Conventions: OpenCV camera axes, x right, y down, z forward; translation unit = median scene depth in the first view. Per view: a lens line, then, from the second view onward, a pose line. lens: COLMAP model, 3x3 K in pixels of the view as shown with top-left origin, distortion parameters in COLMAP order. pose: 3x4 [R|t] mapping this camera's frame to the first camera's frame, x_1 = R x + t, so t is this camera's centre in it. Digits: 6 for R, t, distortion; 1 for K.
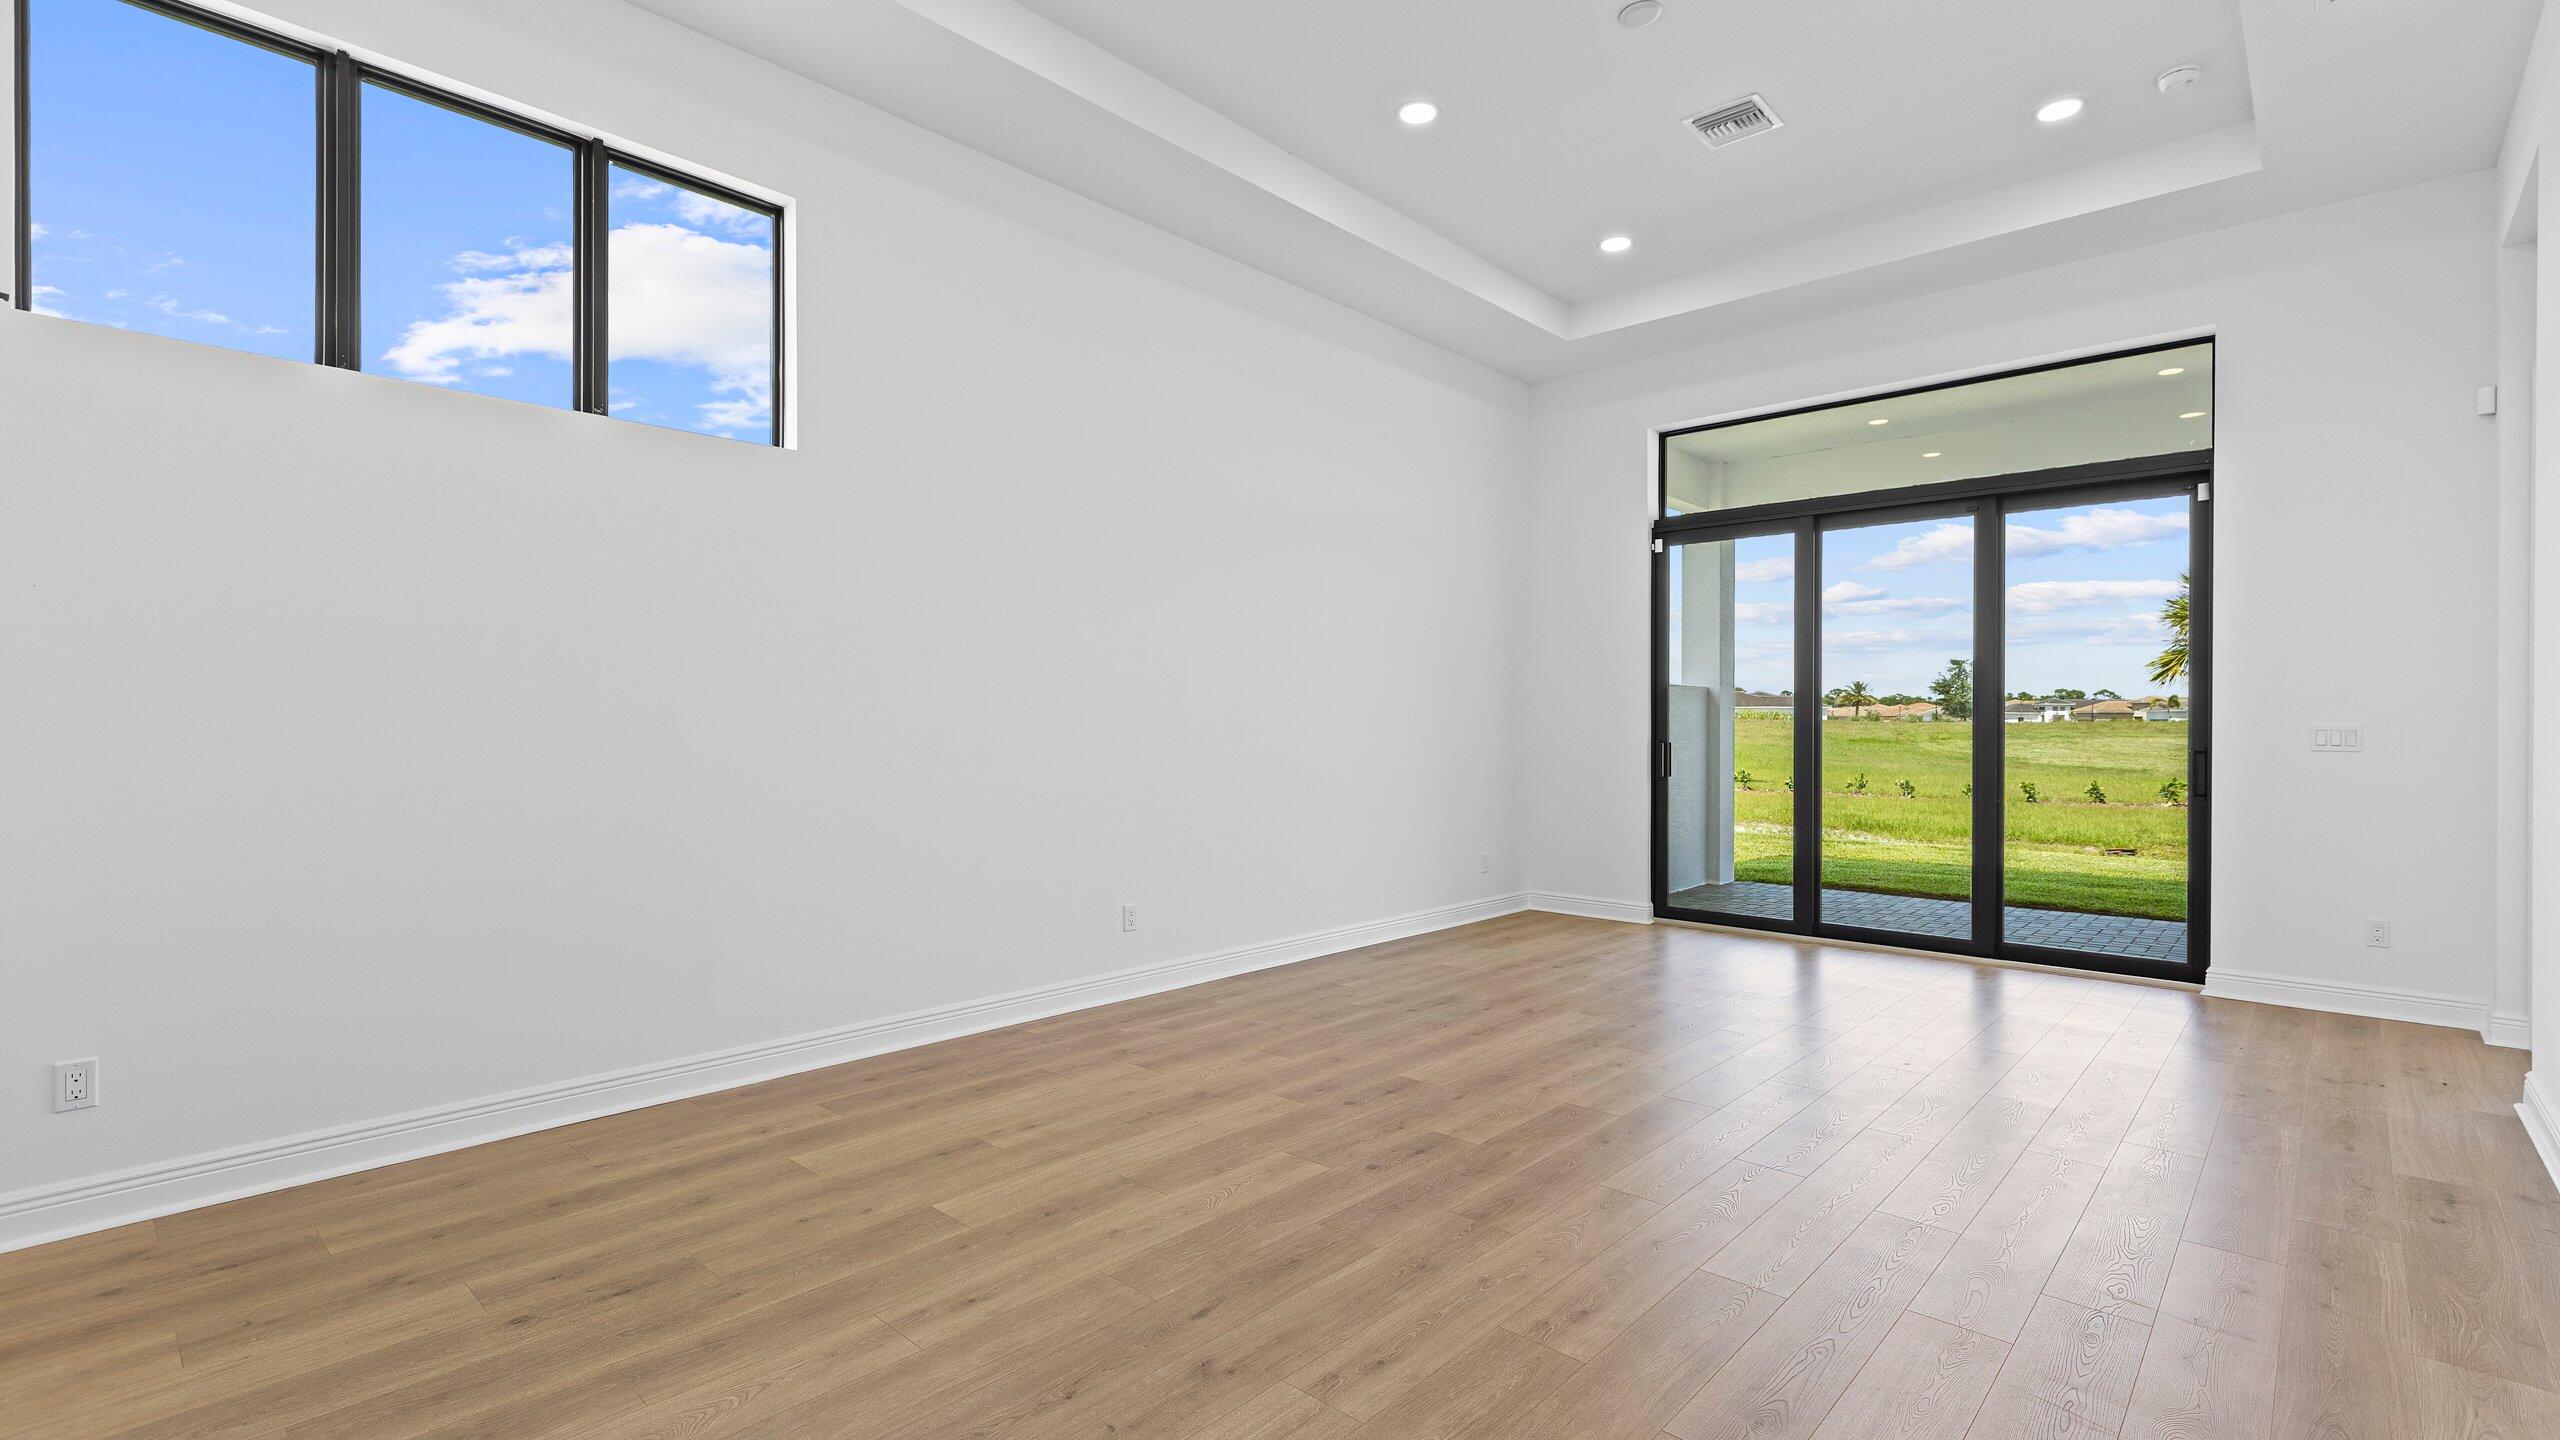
lens RADIAL K [[1145.7, 0, 1280.3], [0, 1145.7, 728.6], [0, 0, 1]] dist [0.001070, -0.000178]
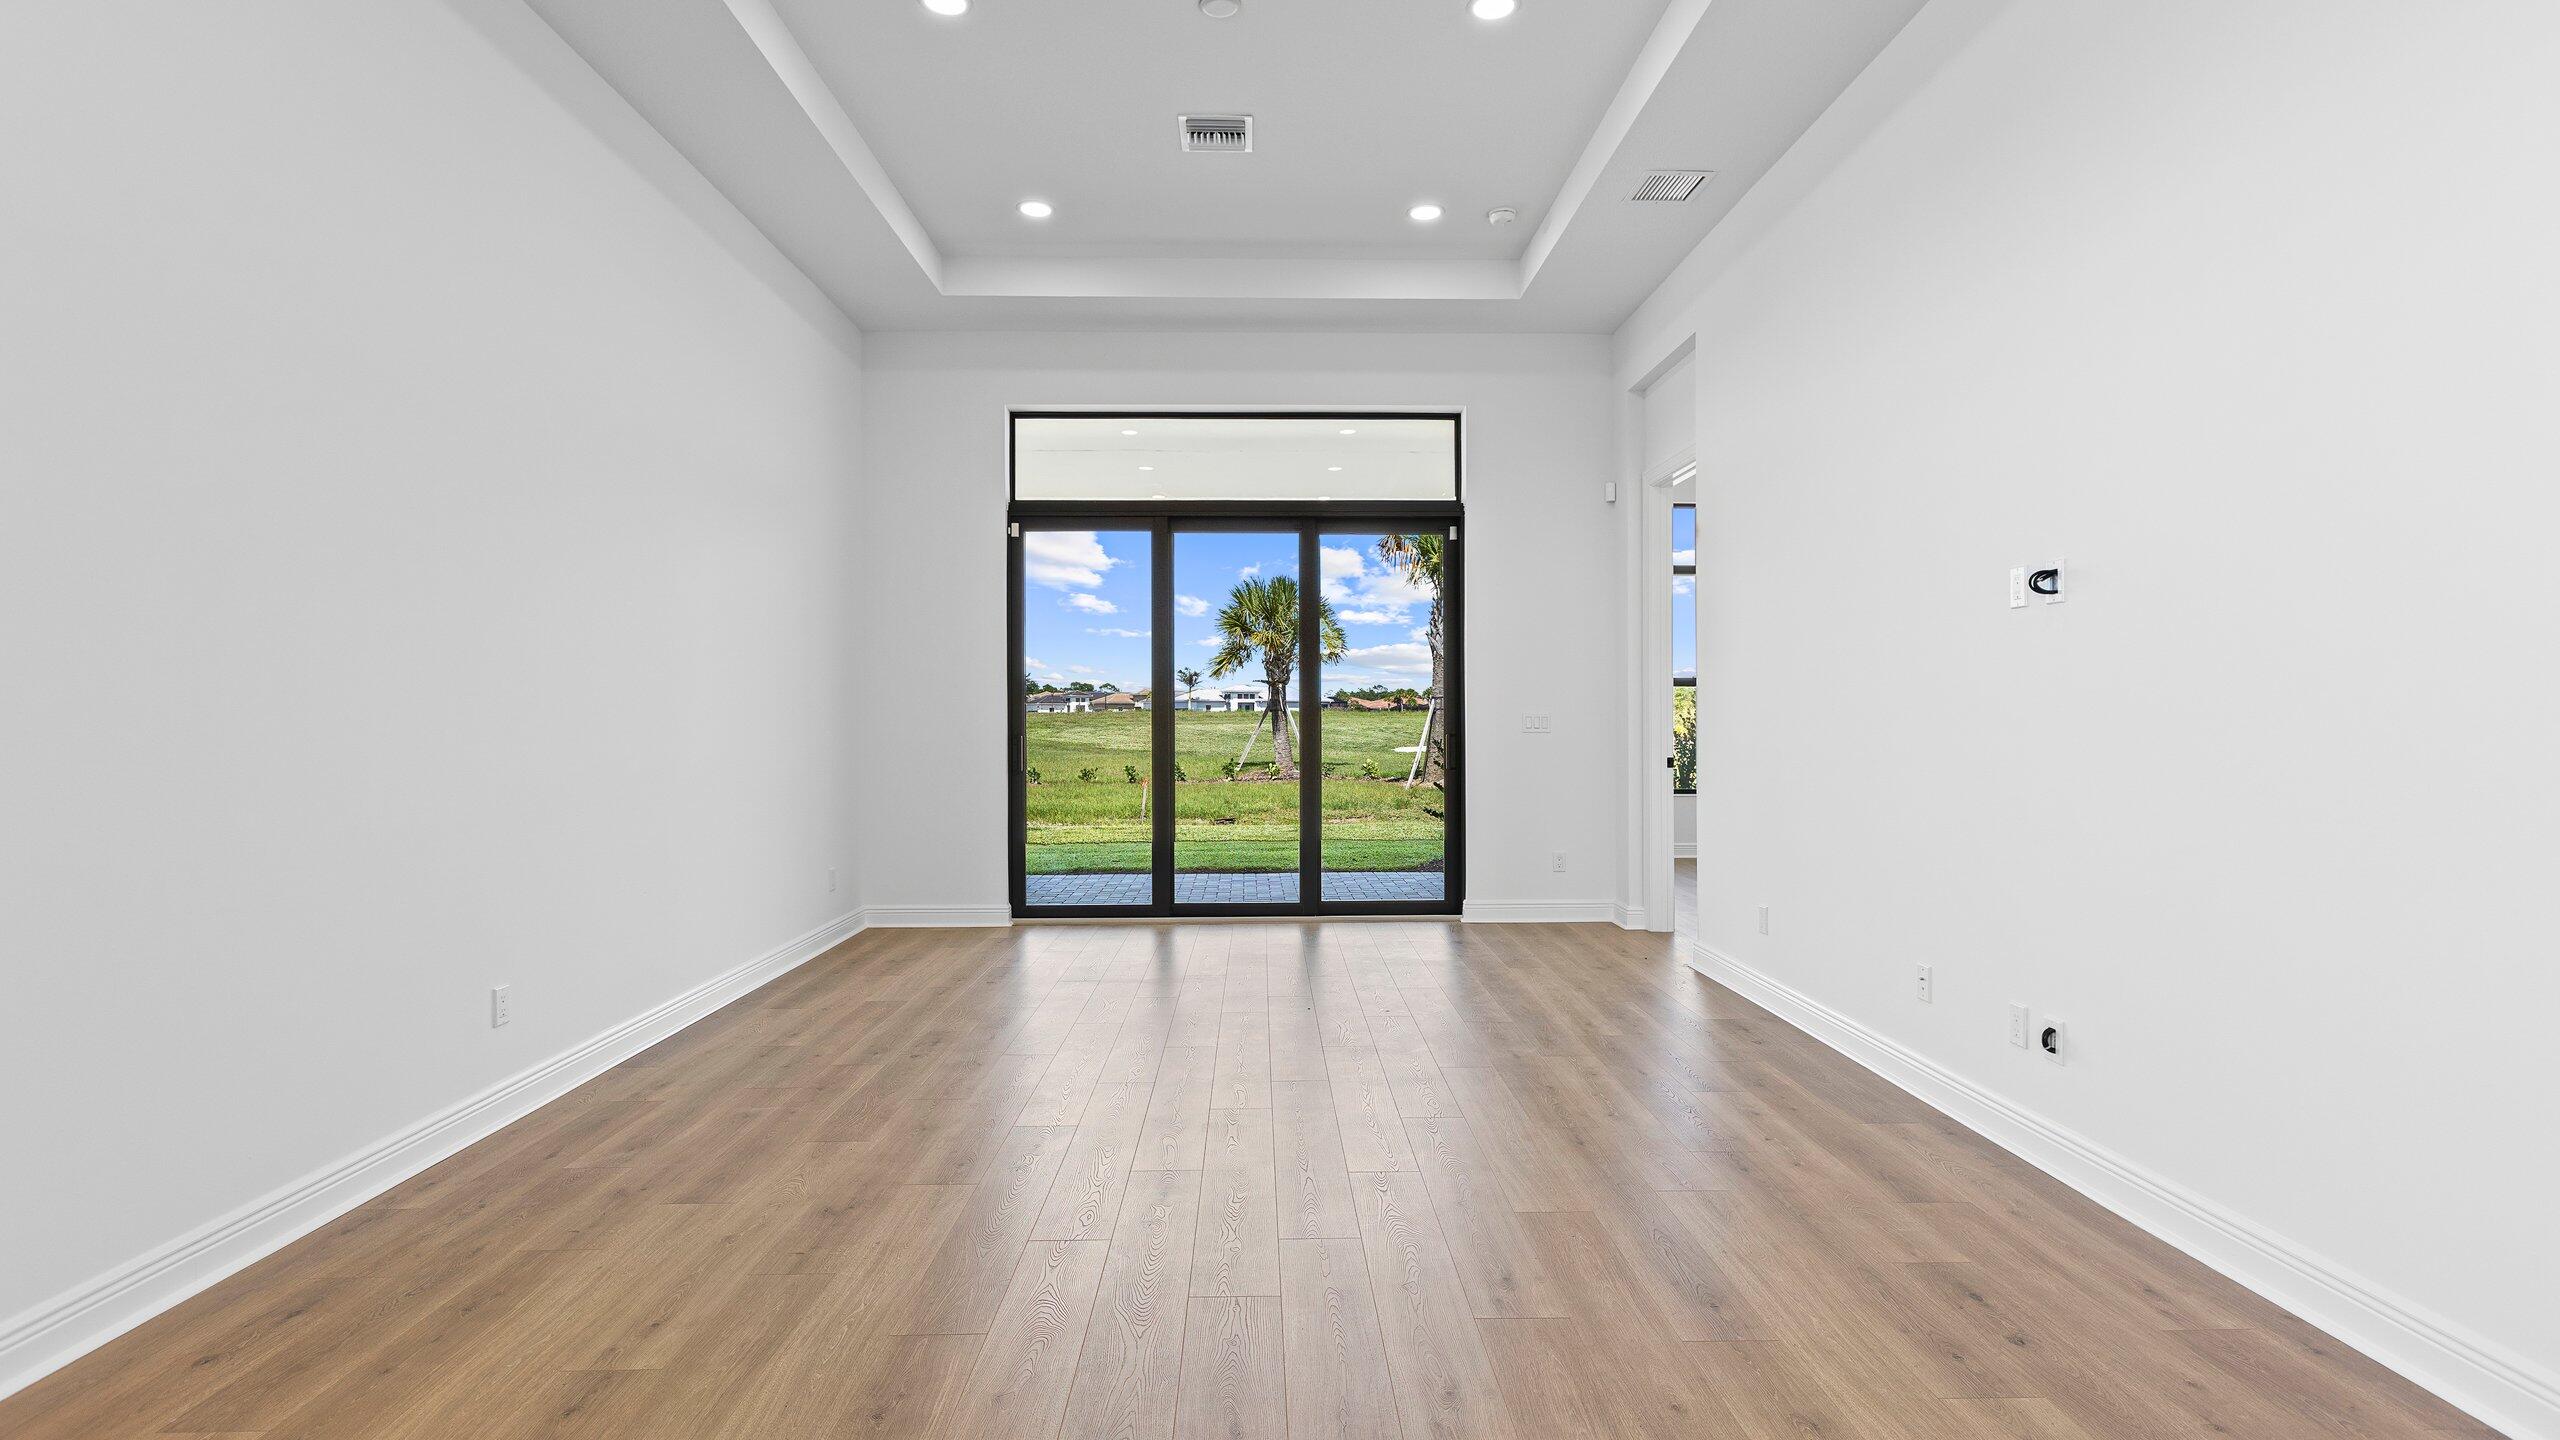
lens RADIAL K [[1216.2, 0, 1289.2], [0, 1216.2, 716.8], [0, 0, 1]] dist [-0.002544, -0.000649]
pose [[0.714926, -0.006612, 0.699169, -0.282177], [0.008400, 0.999964, 0.000866, -0.002998], [-0.699150, 0.005254, 0.714956, 0.148632]]
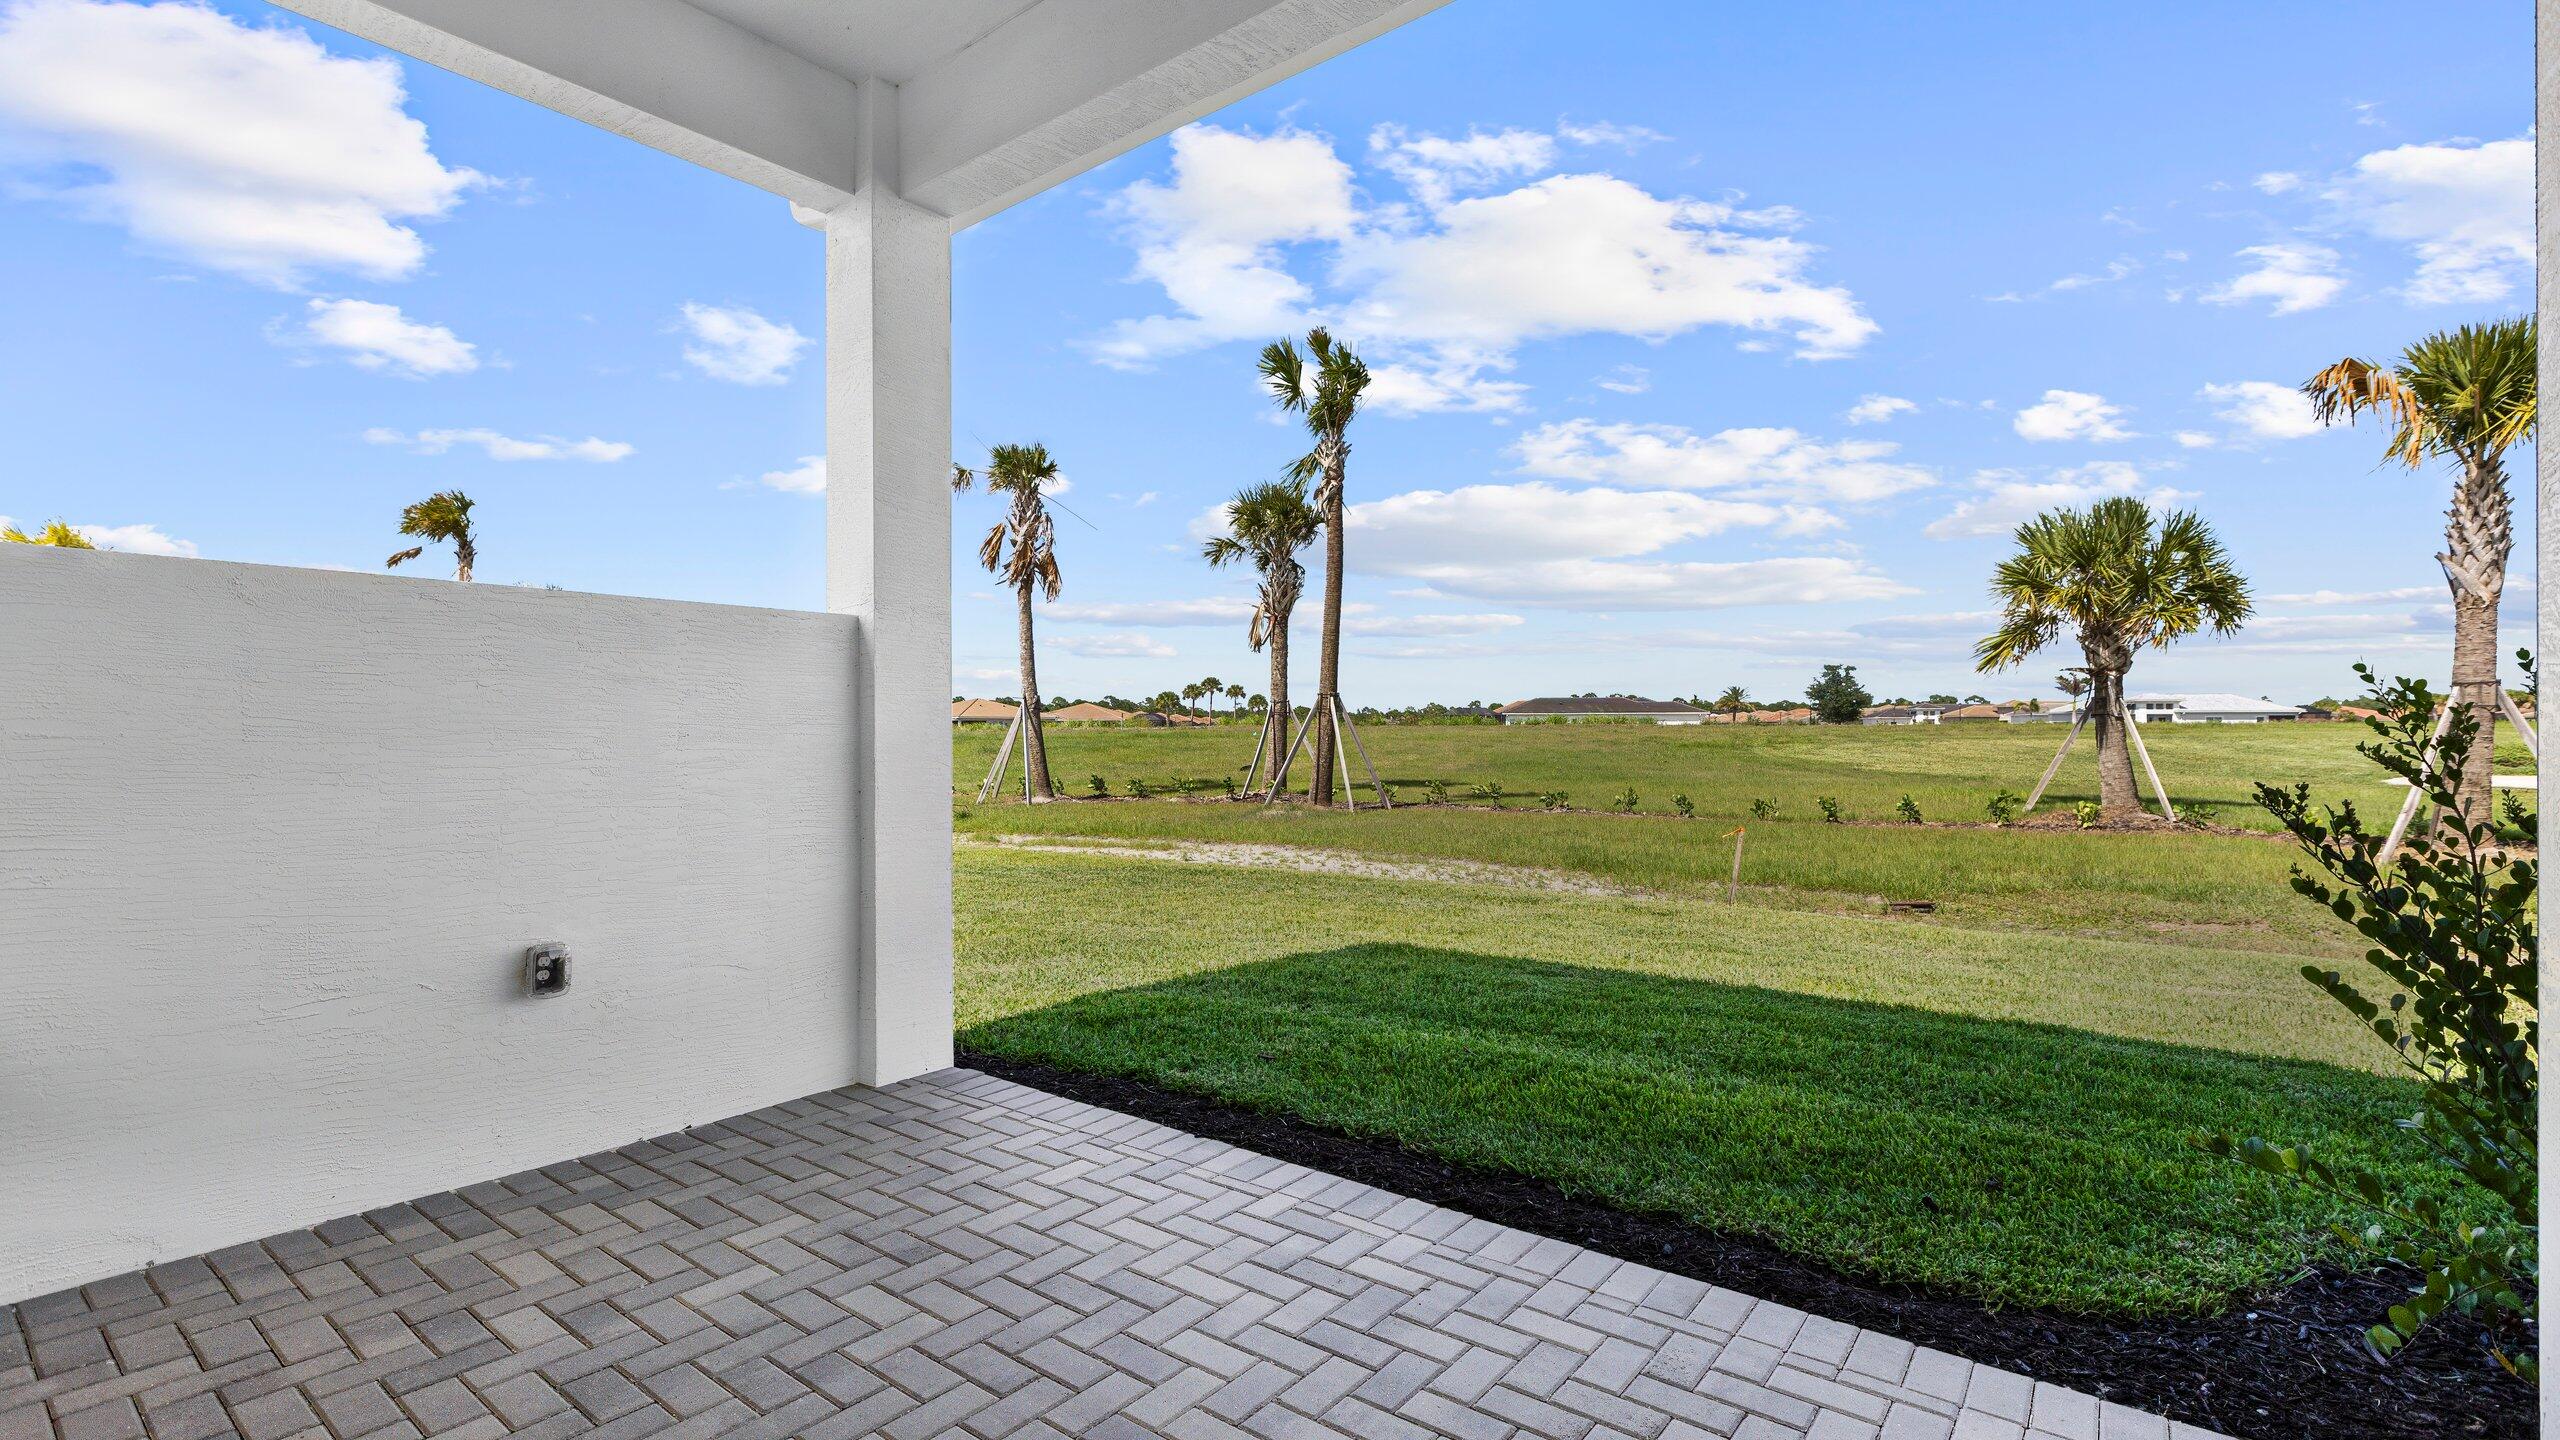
lens RADIAL K [[1145.7, 0, 1280.3], [0, 1145.7, 728.6], [0, 0, 1]] dist [0.001070, -0.000178]
pose [[0.996990, -0.007184, 0.077191, 0.908857], [0.007862, 0.999933, -0.008484, 0.018575], [-0.077125, 0.009066, 0.996980, 1.043691]]
